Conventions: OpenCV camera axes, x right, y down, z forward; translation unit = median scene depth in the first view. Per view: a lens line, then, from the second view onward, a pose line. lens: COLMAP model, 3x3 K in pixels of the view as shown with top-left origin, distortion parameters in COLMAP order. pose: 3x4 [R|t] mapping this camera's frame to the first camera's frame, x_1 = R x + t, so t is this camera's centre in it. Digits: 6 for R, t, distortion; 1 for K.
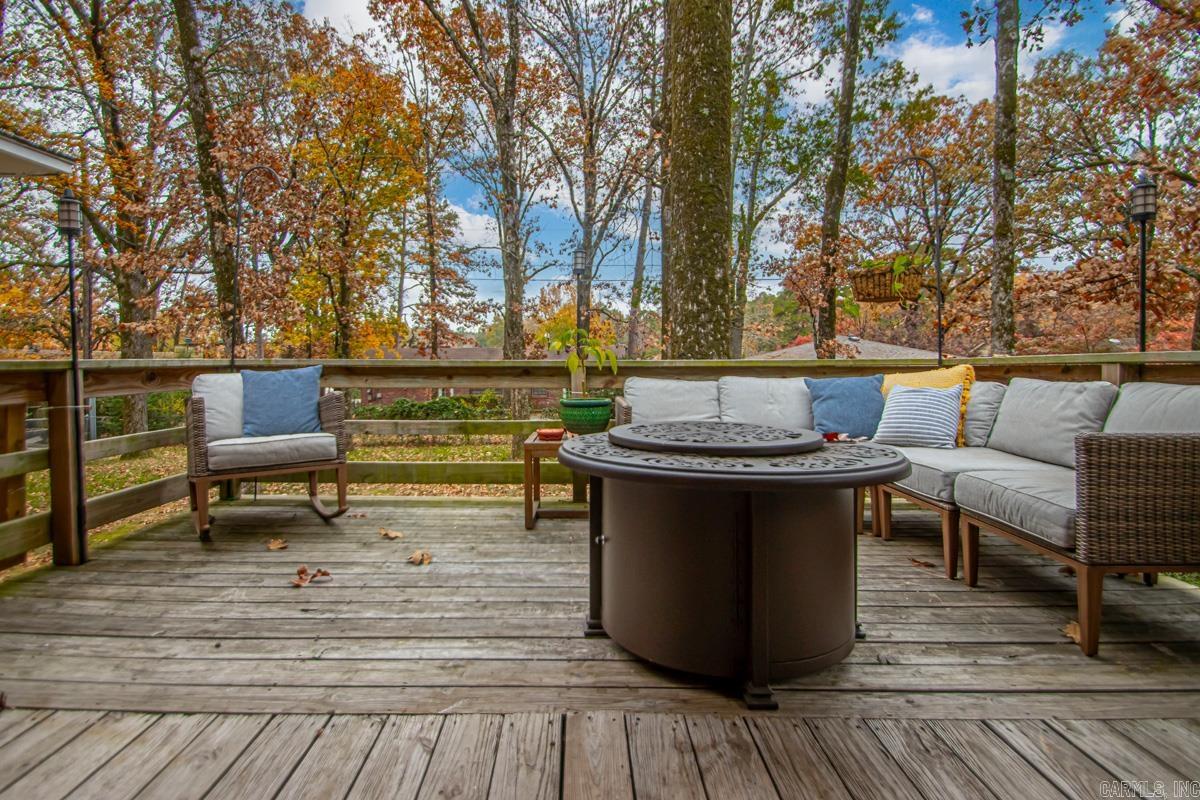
lens RADIAL K [[598.8, 0, 564.6], [0, 598.8, 368.9], [0, 0, 1]] dist [0.026773, -0.026236]
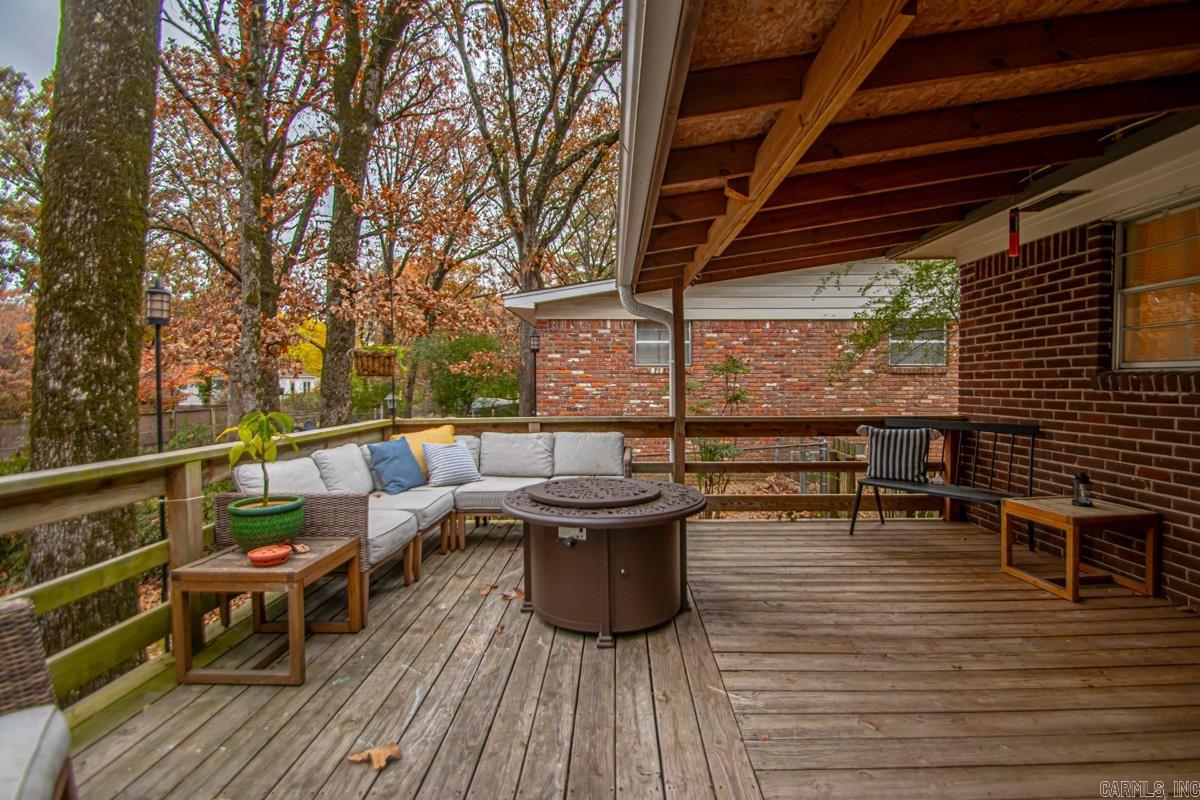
lens RADIAL K [[557.1, 0, 609.3], [0, 557.1, 400.1], [0, 0, 1]] dist [0.021827, -0.020778]
pose [[-0.016752, -0.025378, 0.999538, -0.143936], [0.013403, 0.999582, 0.025603, -0.019328], [-0.999770, 0.013826, -0.016404, 0.117302]]
